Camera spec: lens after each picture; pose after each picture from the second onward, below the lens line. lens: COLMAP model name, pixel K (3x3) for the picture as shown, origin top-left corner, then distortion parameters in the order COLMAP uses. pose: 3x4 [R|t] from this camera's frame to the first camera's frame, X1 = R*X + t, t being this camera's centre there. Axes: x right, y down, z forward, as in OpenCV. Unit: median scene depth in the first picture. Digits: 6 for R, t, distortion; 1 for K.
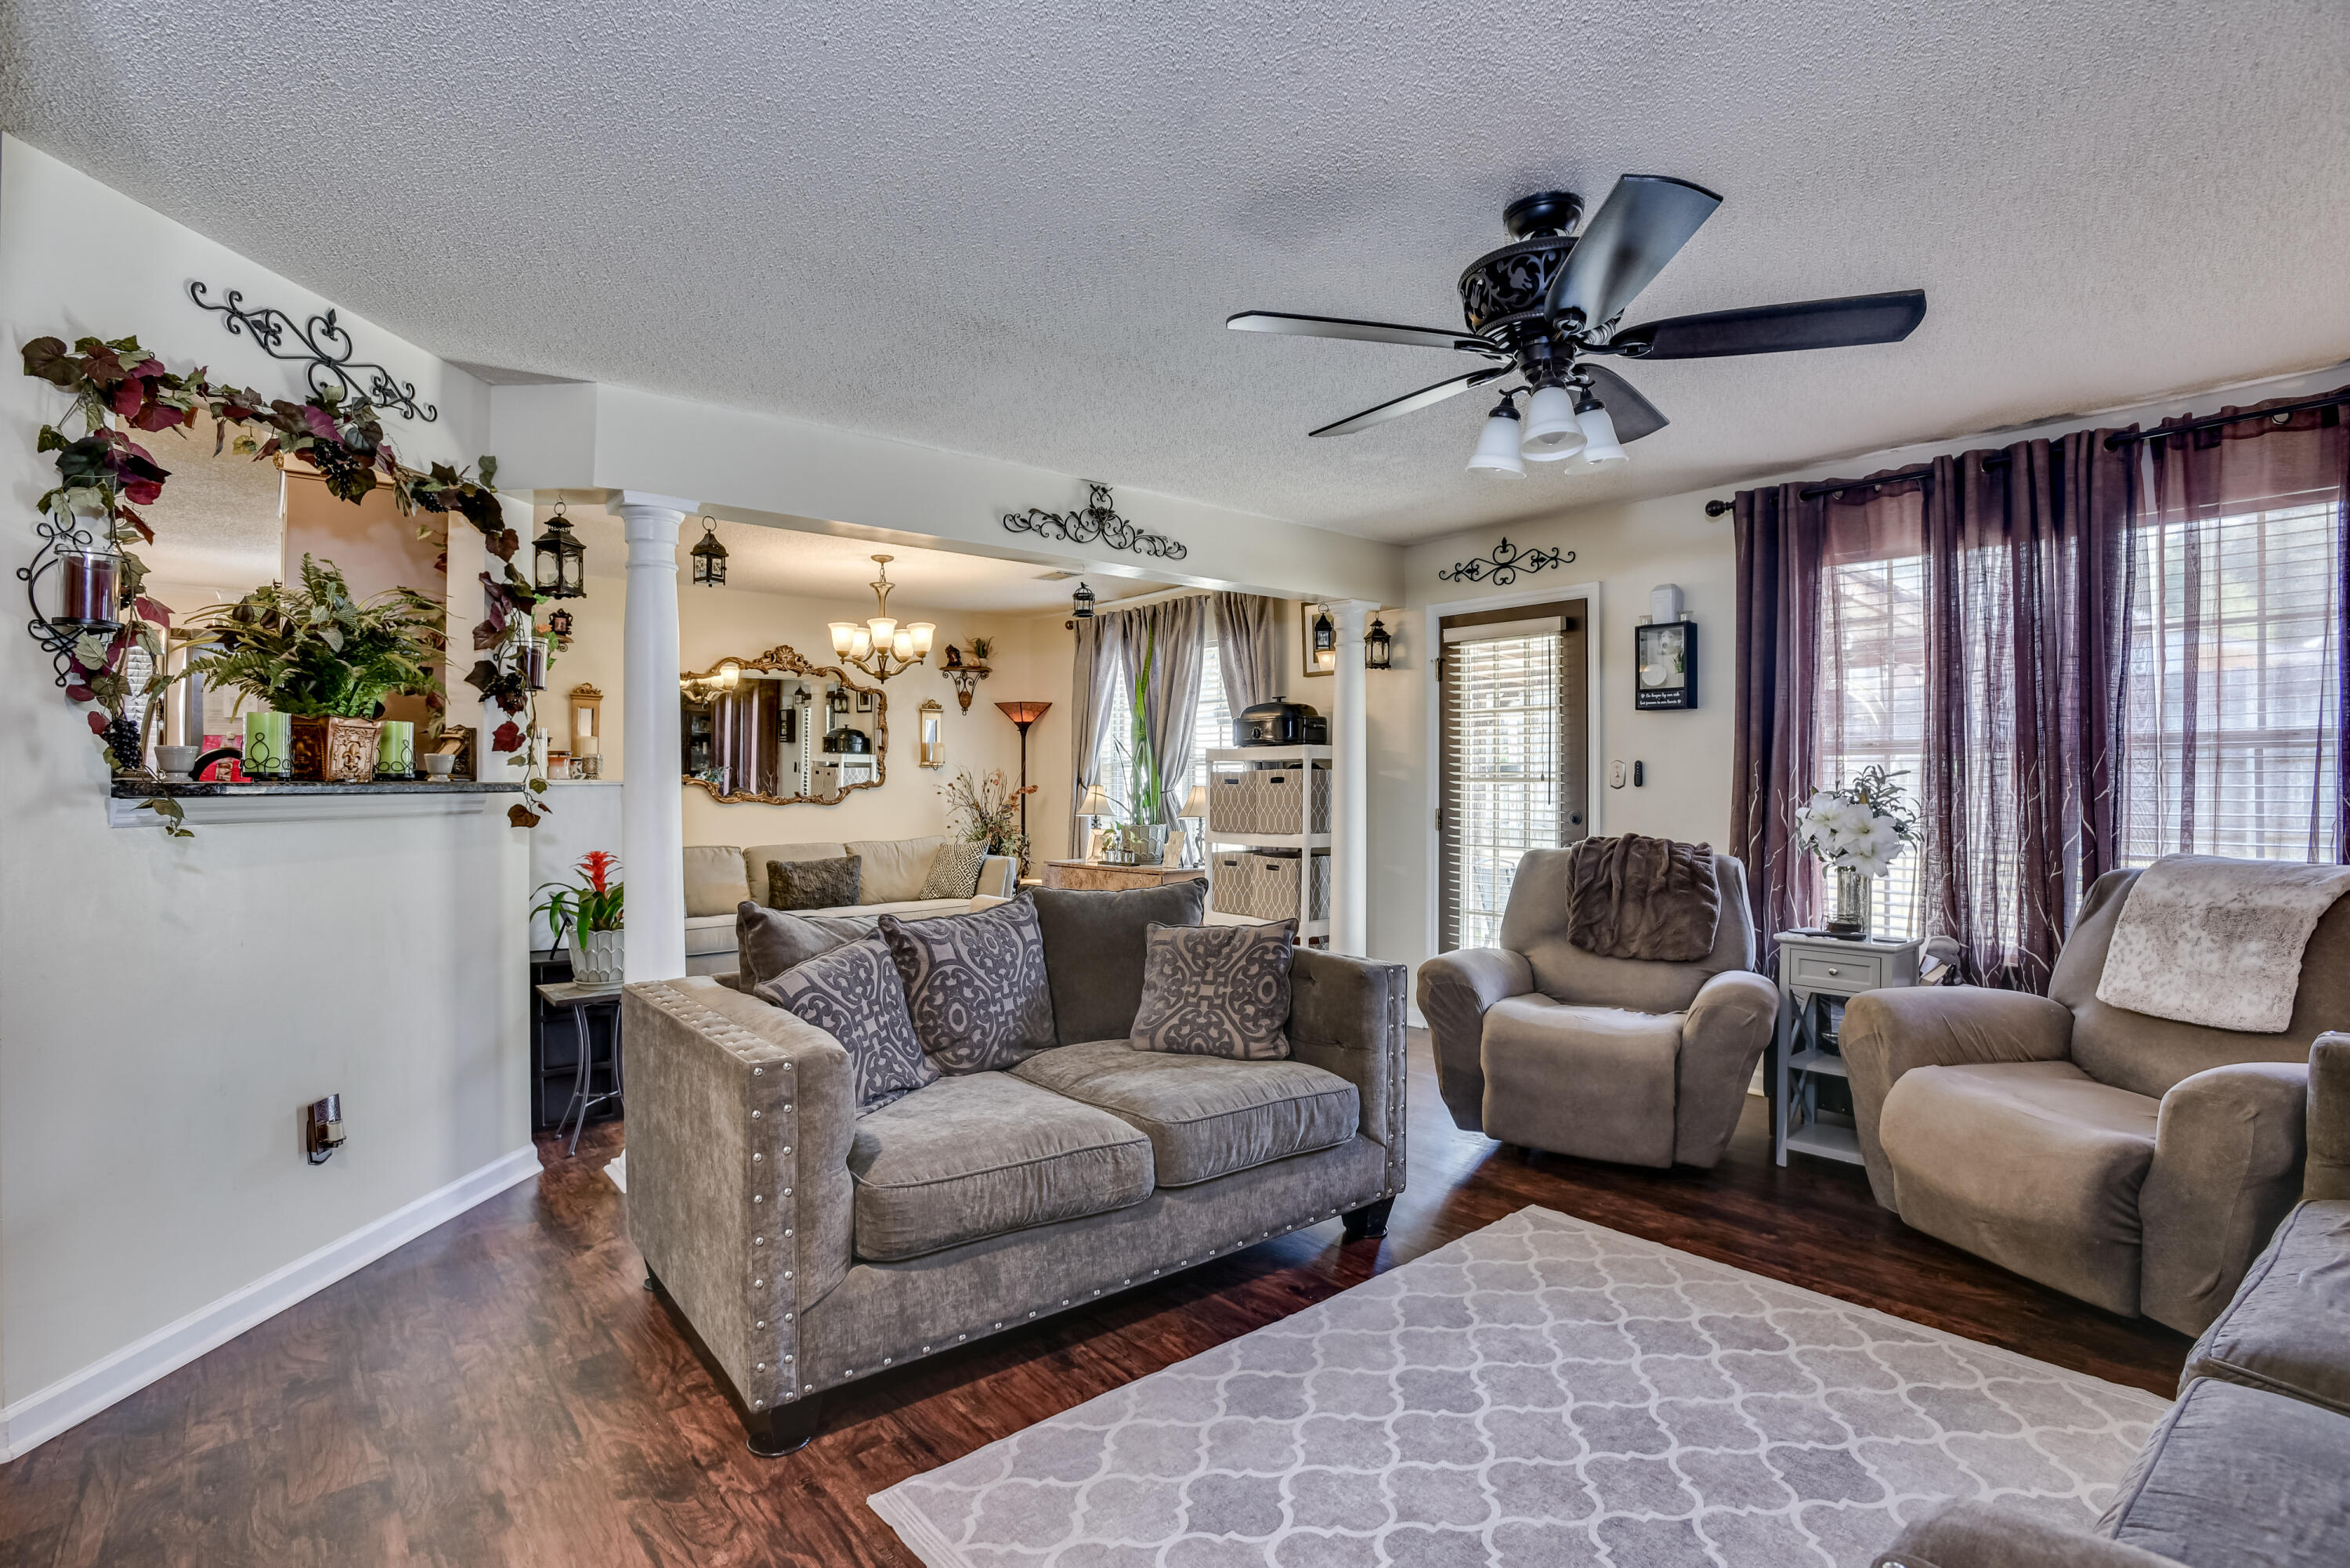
lens RADIAL K [[1154.1, 0, 1175.0], [0, 1154.1, 784.0], [0, 0, 1]] dist [-0.024554, 0.000726]
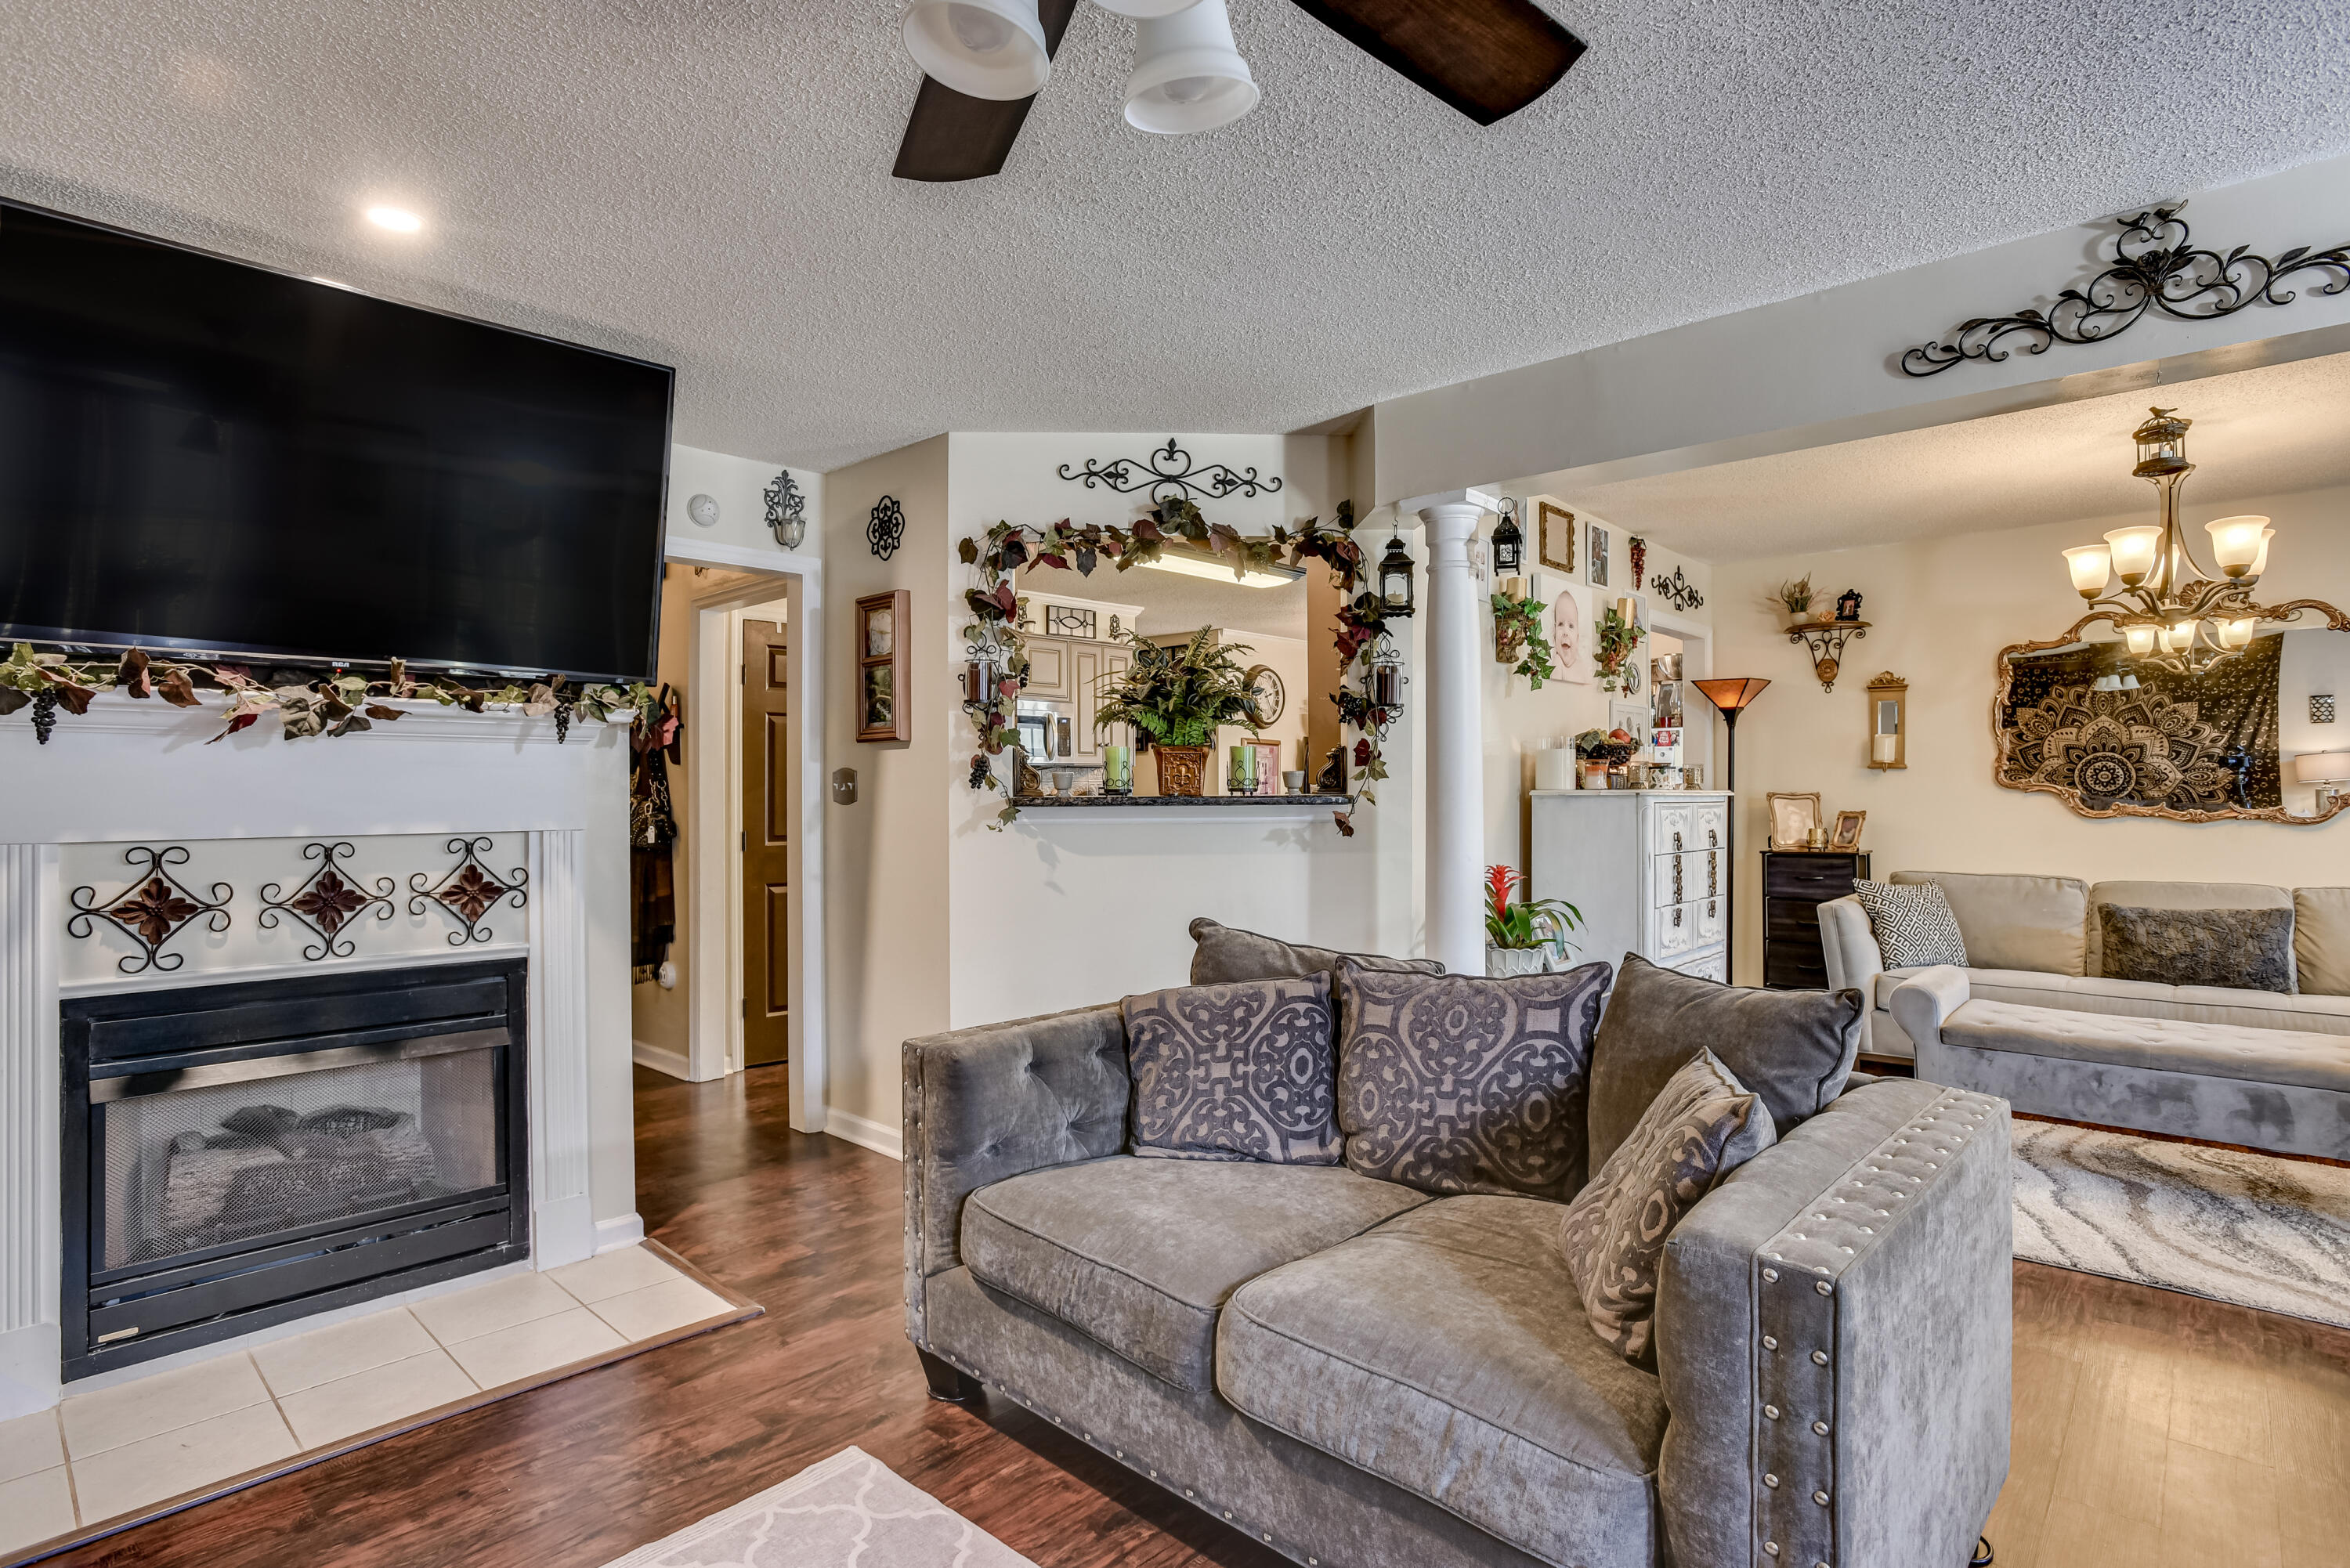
lens RADIAL K [[1211.8, 0, 1175.0], [0, 1211.8, 784.0], [0, 0, 1]] dist [-0.036021, 0.001299]
pose [[0.117702, -0.005037, -0.993036, 0.601892], [0.004554, 0.999979, -0.004532, -0.008140], [0.993038, -0.003989, 0.117723, 0.767875]]
